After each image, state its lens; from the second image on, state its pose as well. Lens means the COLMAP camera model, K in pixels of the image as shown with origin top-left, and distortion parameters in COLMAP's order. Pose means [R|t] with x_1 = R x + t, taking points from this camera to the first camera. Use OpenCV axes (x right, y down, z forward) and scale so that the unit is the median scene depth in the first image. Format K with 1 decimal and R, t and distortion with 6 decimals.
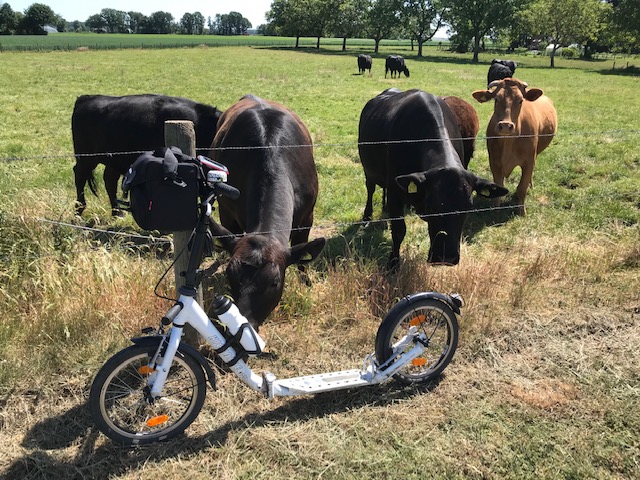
lens RADIAL K [[526.5, 0, 320.0], [0, 526.5, 240.0], [0, 0, 1]] dist [-0.000533, -0.003424]
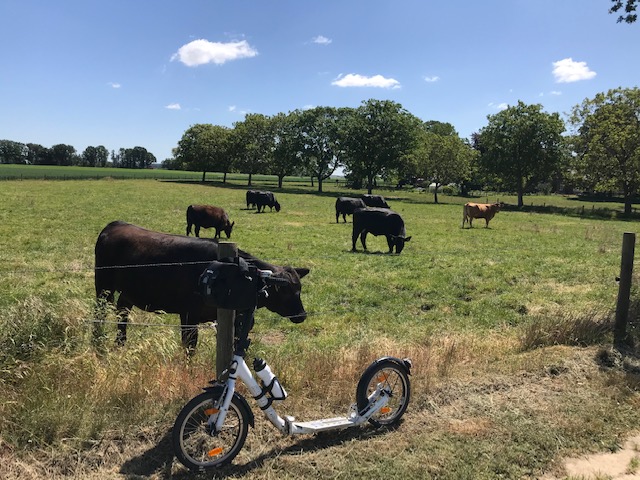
lens RADIAL K [[526.6, 0, 320.0], [0, 526.6, 240.0], [0, 0, 1]] dist [0.006543, -0.014731]
pose [[0.983487, -0.000980, 0.180977, -0.236519], [0.044215, 0.970985, -0.235019, 0.114521], [-0.175495, 0.239140, 0.954994, -0.416781]]
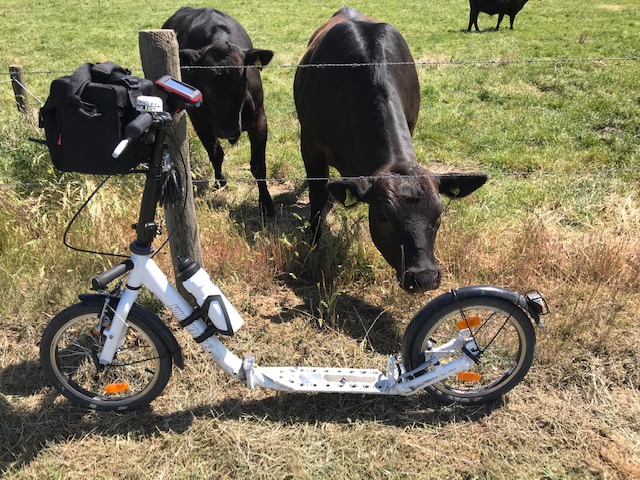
lens RADIAL K [[526.6, 0, 320.0], [0, 526.6, 240.0], [0, 0, 1]] dist [0.006543, -0.014731]
pose [[0.930934, 0.127847, -0.342076, 0.222414], [-0.080423, 0.985493, 0.149453, -0.045961], [0.356221, -0.111620, 0.927711, 0.276458]]
